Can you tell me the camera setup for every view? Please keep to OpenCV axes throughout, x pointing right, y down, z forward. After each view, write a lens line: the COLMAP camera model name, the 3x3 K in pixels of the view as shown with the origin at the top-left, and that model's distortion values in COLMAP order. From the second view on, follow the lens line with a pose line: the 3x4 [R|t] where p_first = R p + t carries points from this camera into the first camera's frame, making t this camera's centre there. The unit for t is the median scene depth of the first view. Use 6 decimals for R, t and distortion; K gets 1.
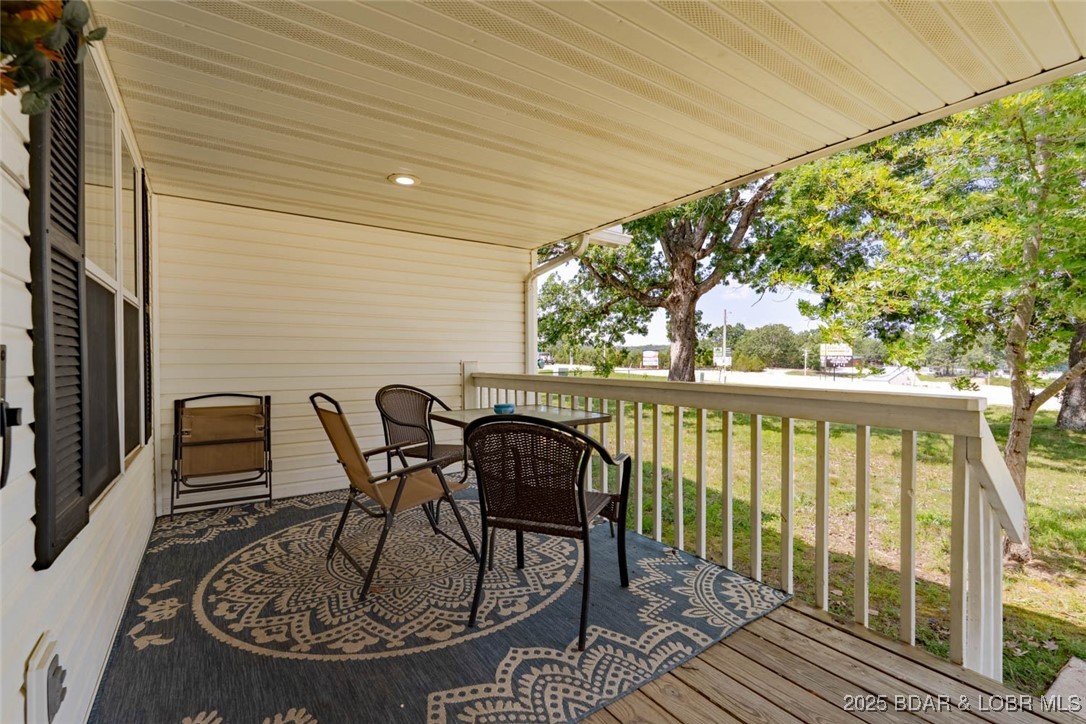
lens RADIAL K [[485.6, 0, 542.2], [0, 485.6, 366.6], [0, 0, 1]] dist [0.000796, 0.000321]
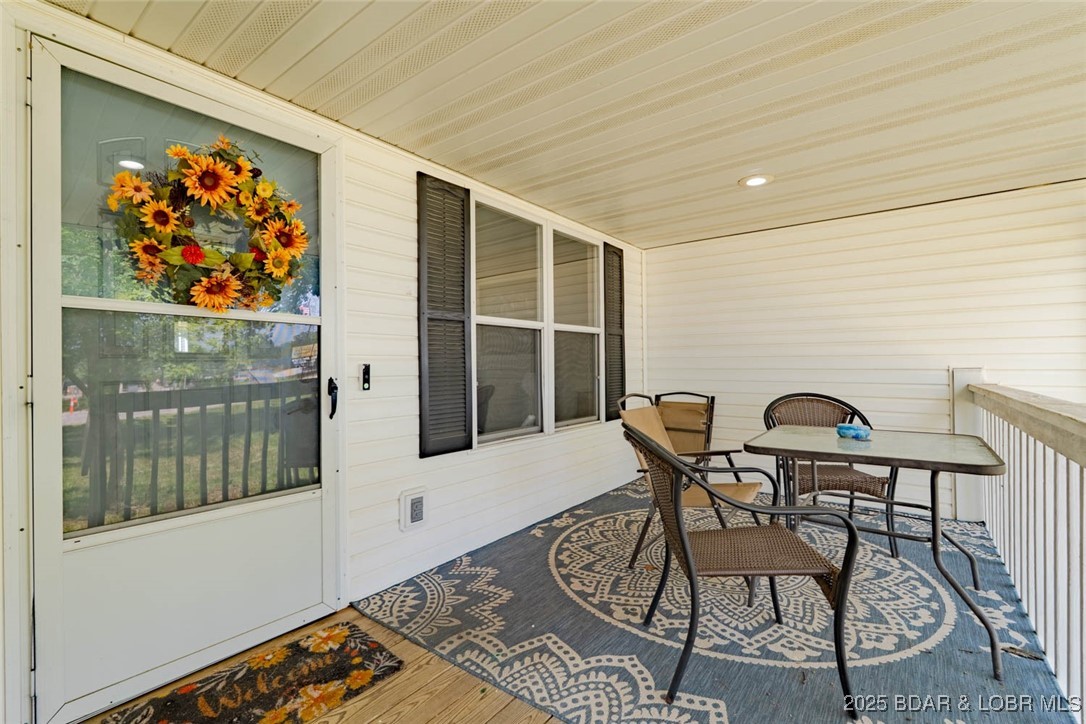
lens RADIAL K [[478.2, 0, 543.4], [0, 478.2, 362.4], [0, 0, 1]] dist [-0.002239, 0.000016]
pose [[0.317150, -0.004643, -0.948364, 0.684014], [-0.011643, 0.999894, -0.008789, -0.011416], [0.948304, 0.013829, 0.317063, 0.422159]]
